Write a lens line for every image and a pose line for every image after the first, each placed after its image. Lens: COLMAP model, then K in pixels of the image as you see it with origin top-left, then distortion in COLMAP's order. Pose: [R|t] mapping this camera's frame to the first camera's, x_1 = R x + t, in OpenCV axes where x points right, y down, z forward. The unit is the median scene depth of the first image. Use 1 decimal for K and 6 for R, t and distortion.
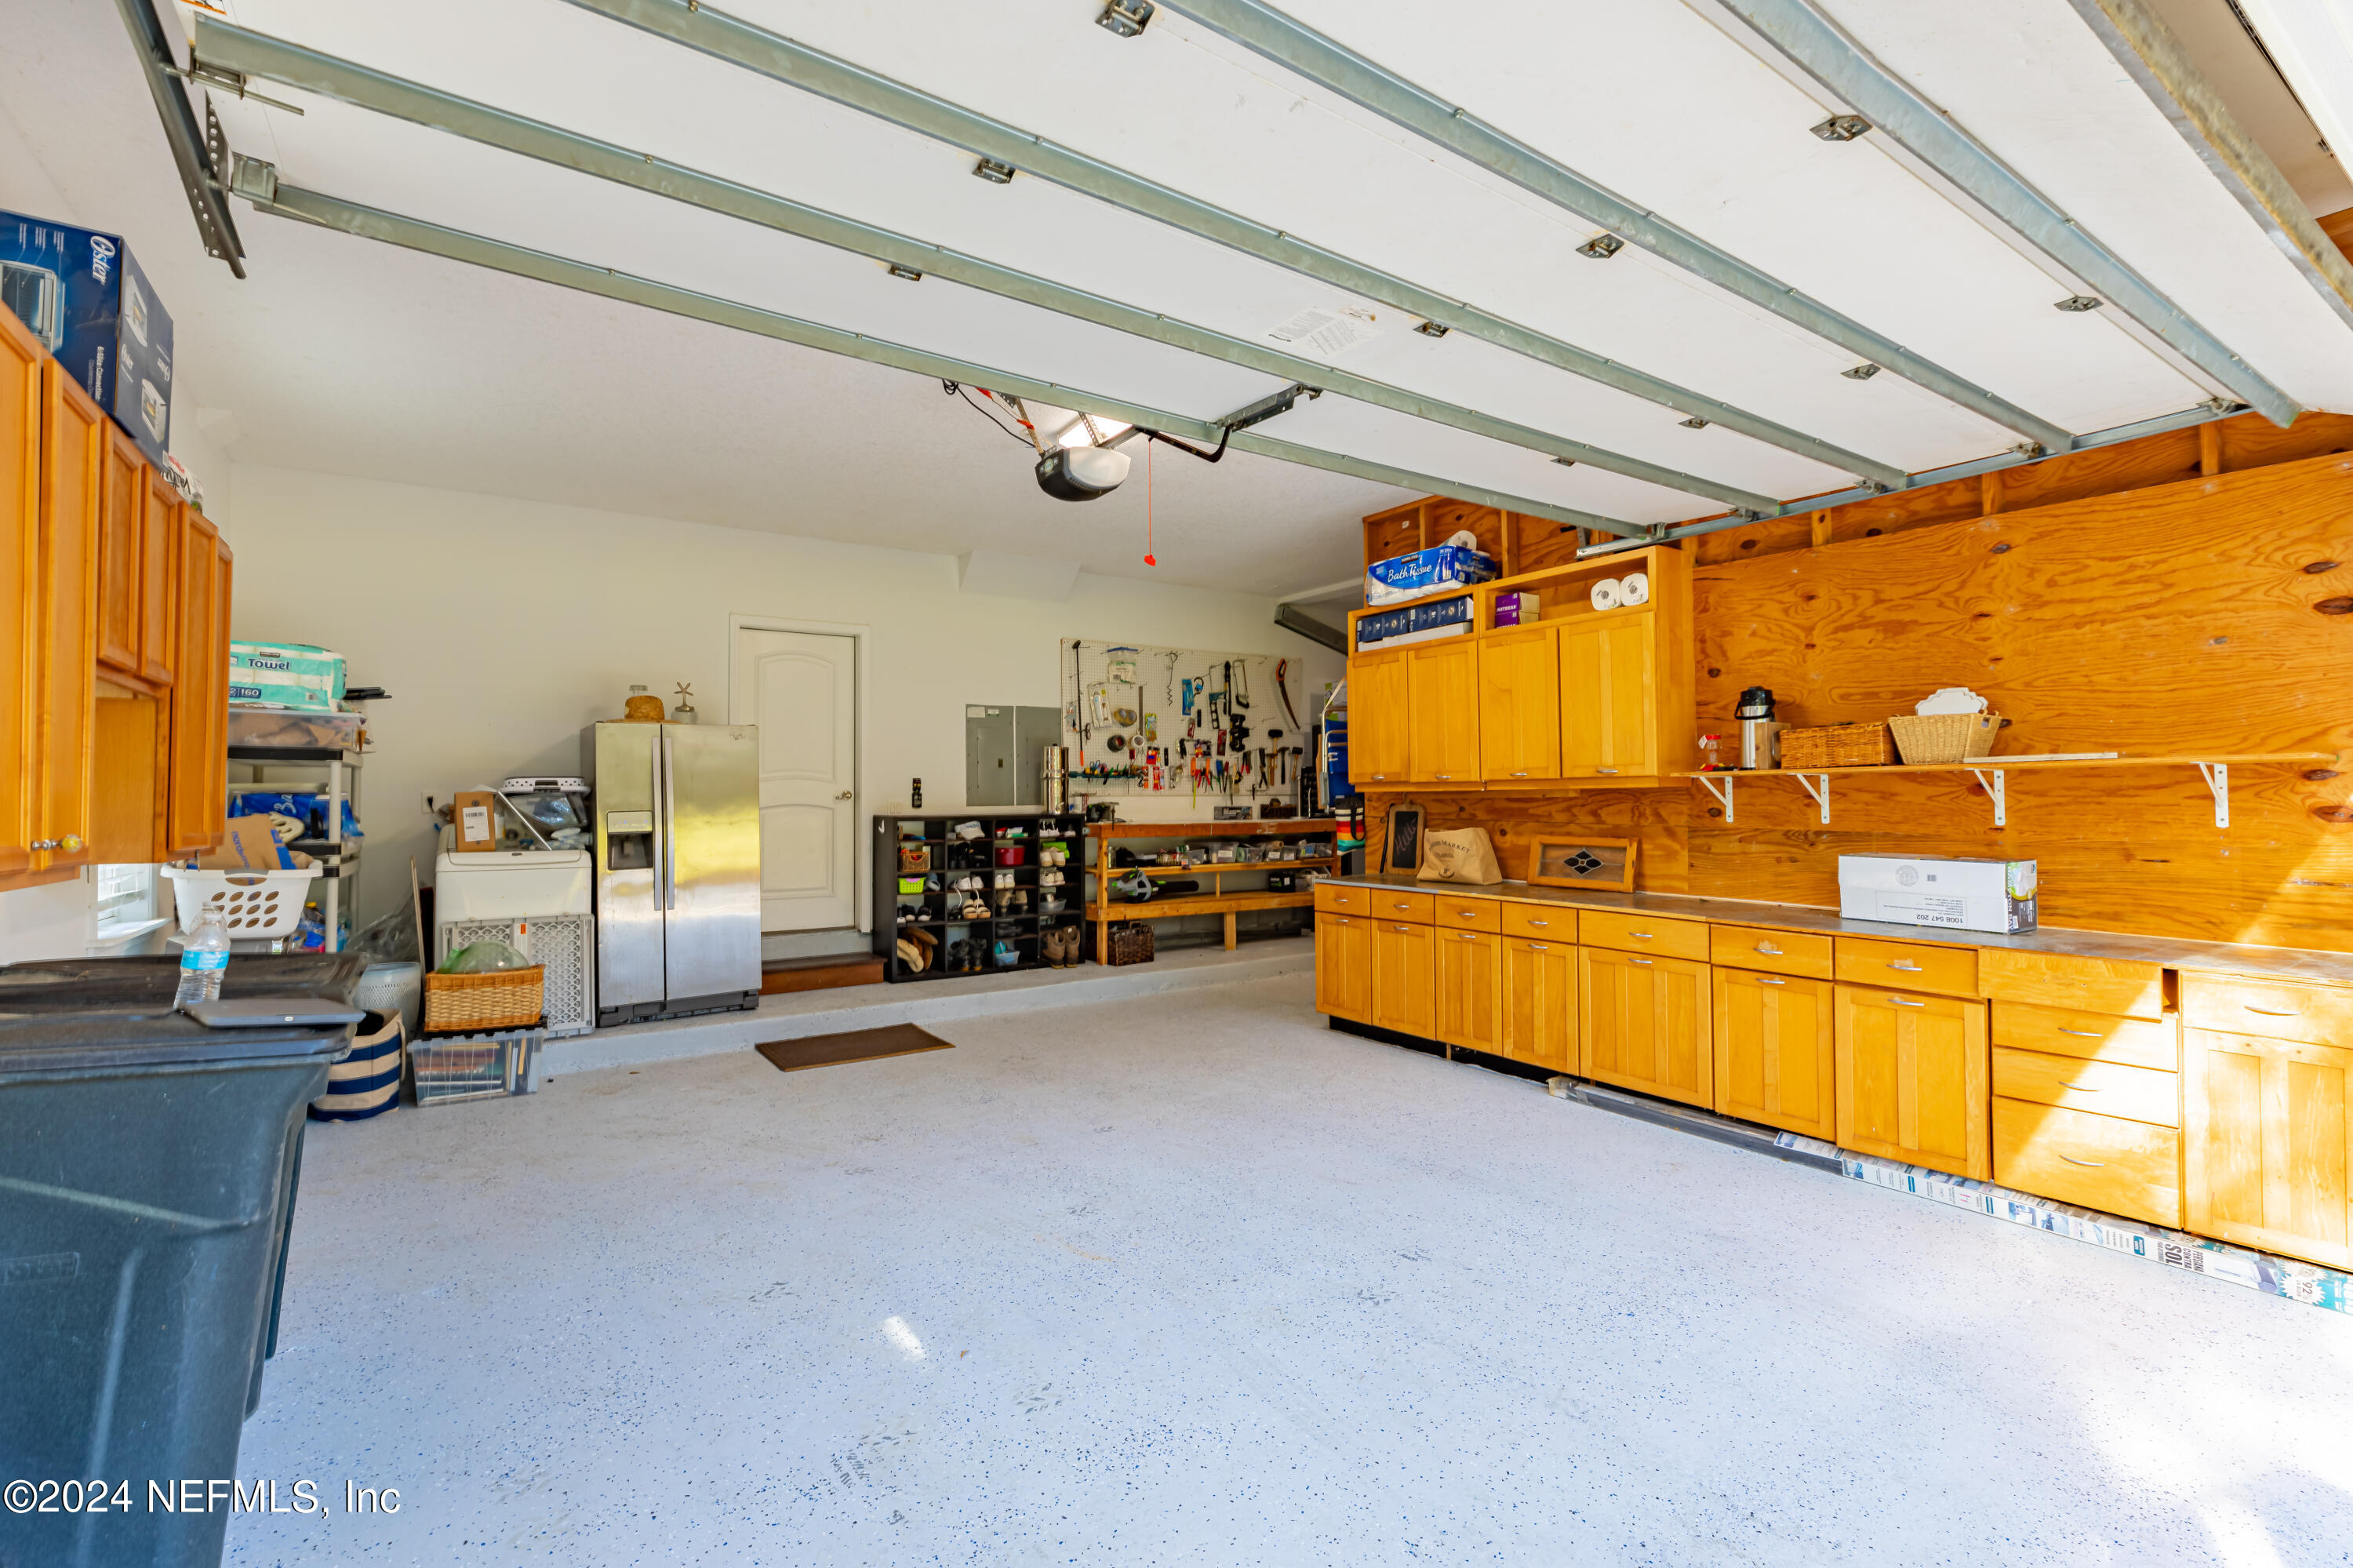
lens RADIAL K [[1059.1, 0, 1162.0], [0, 1059.1, 787.9], [0, 0, 1]] dist [-0.001309, -0.000151]
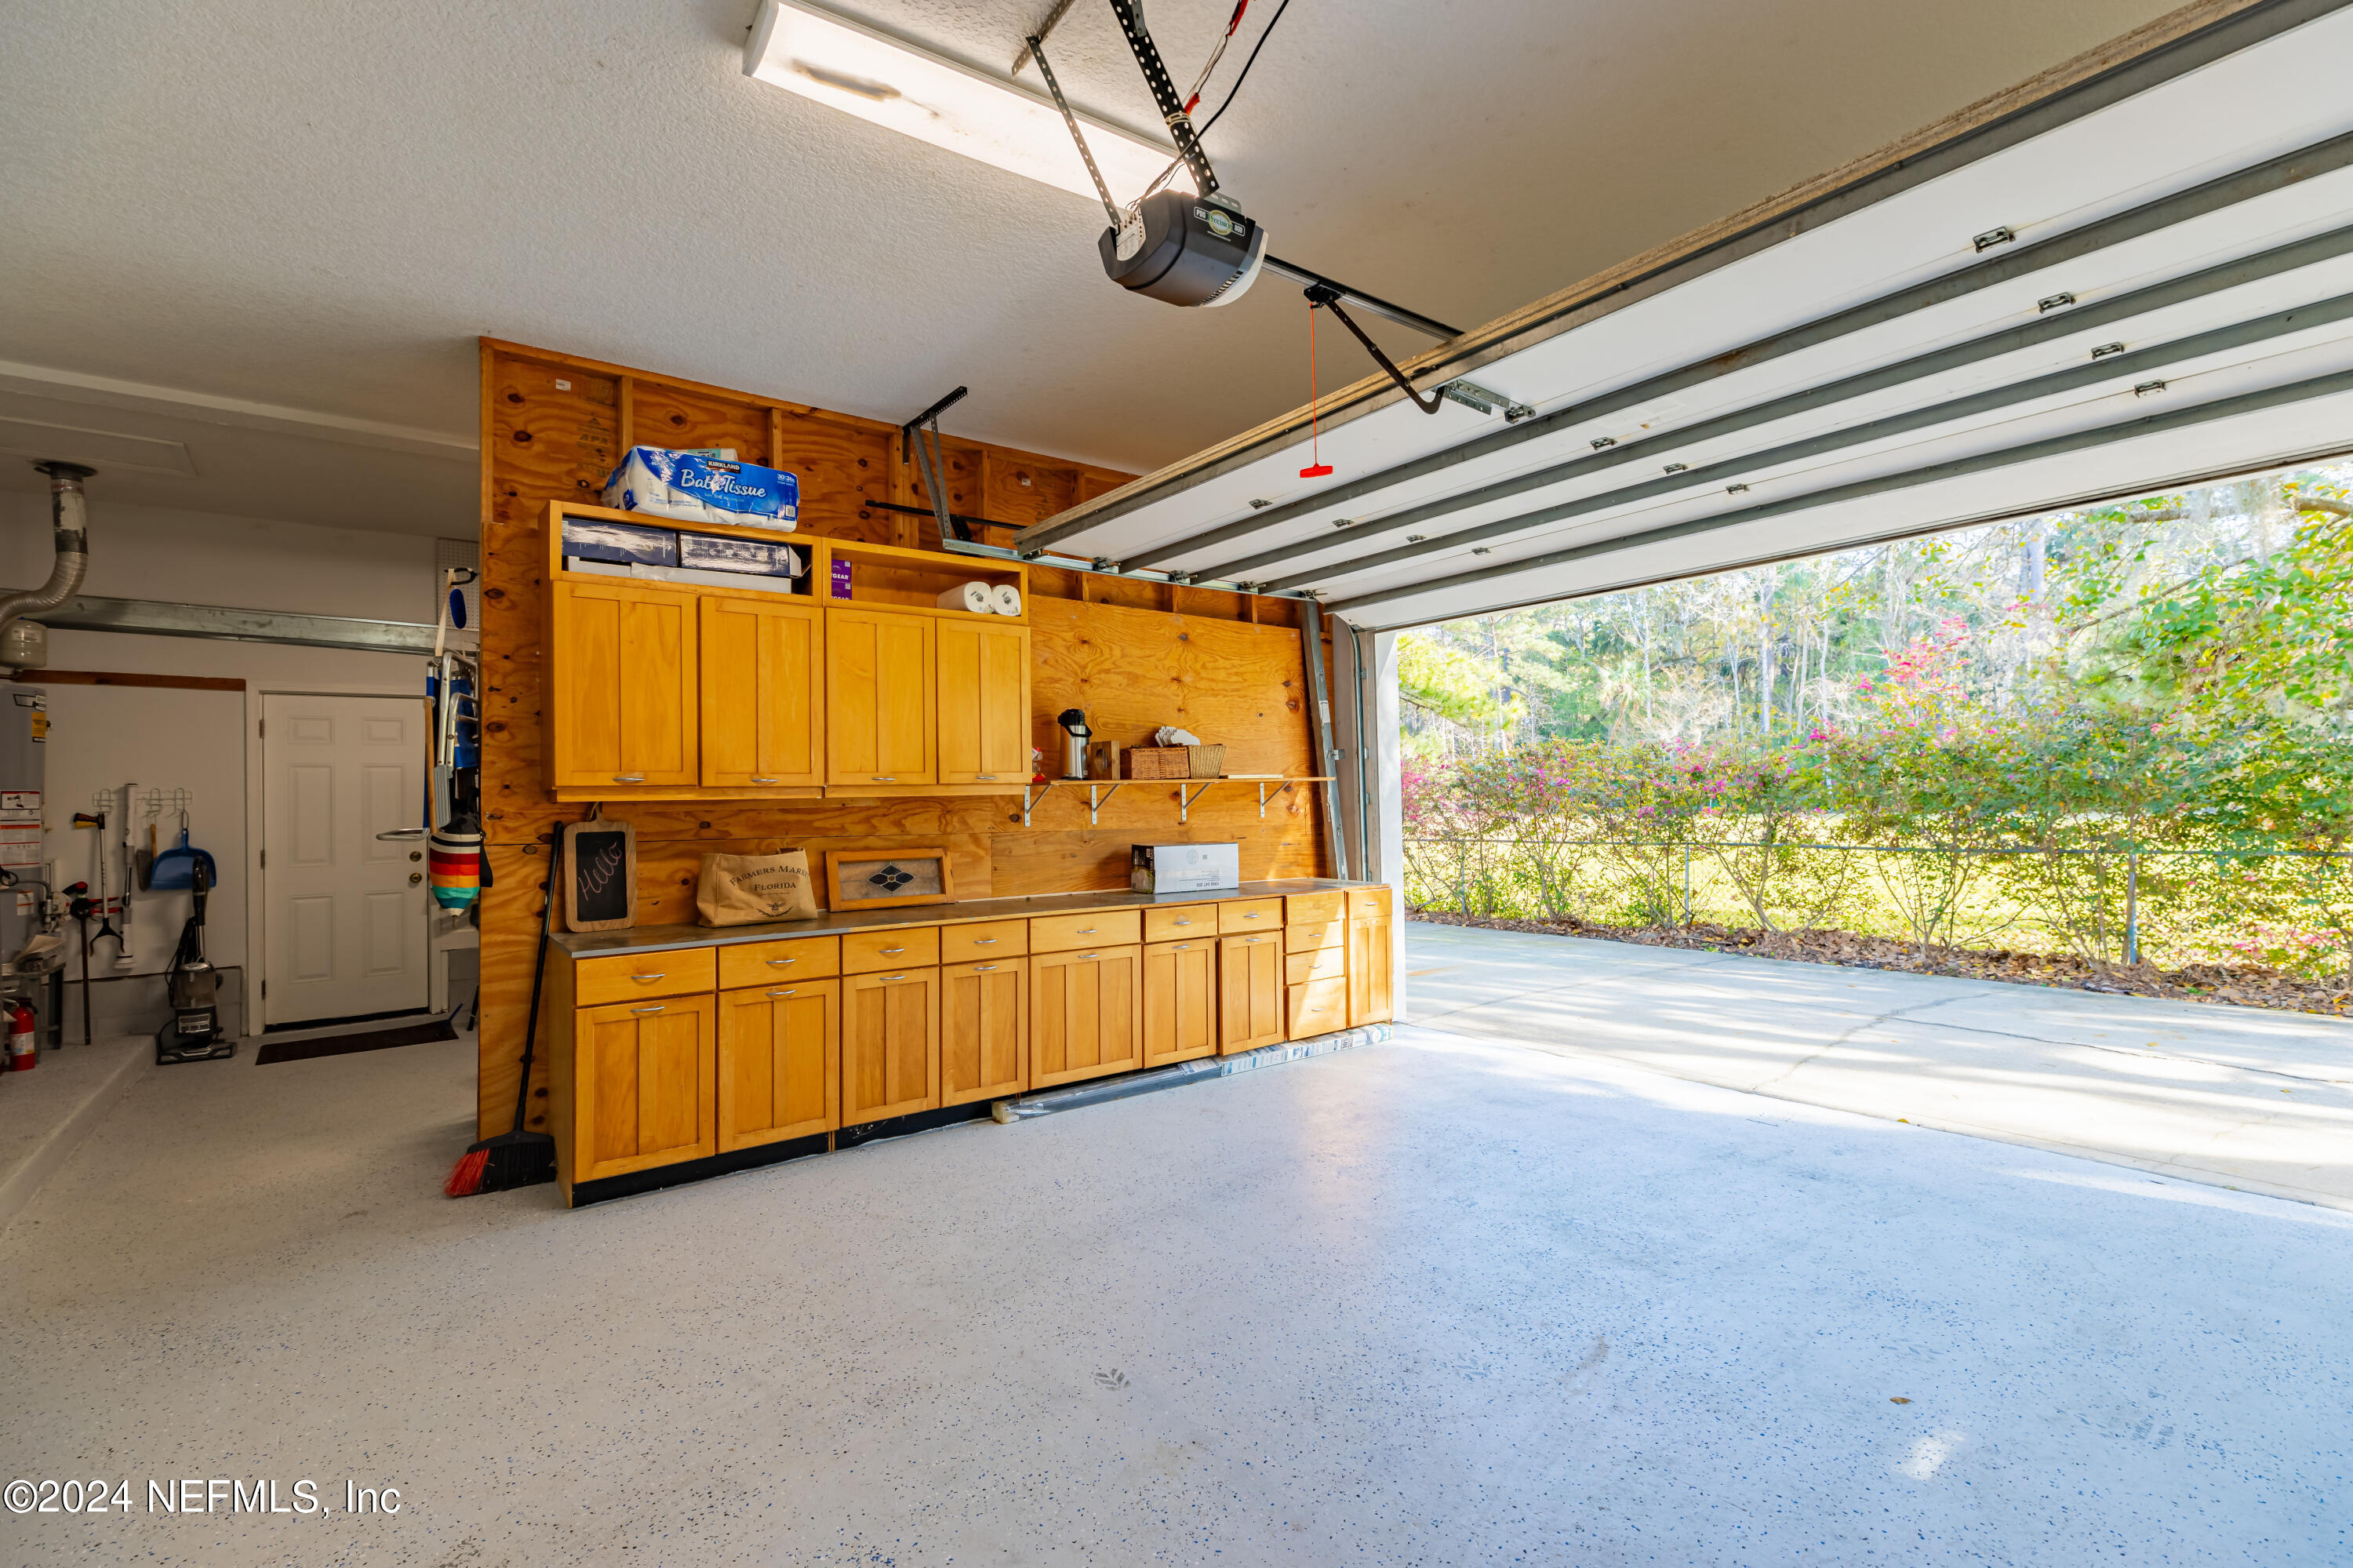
lens RADIAL K [[1059.1, 0, 1162.0], [0, 1059.1, 787.9], [0, 0, 1]] dist [-0.001309, -0.000151]
pose [[-0.063777, 0.016946, 0.997820, -0.565884], [0.006045, 0.999844, -0.016594, 0.010494], [-0.997946, 0.004974, -0.063870, 0.900840]]
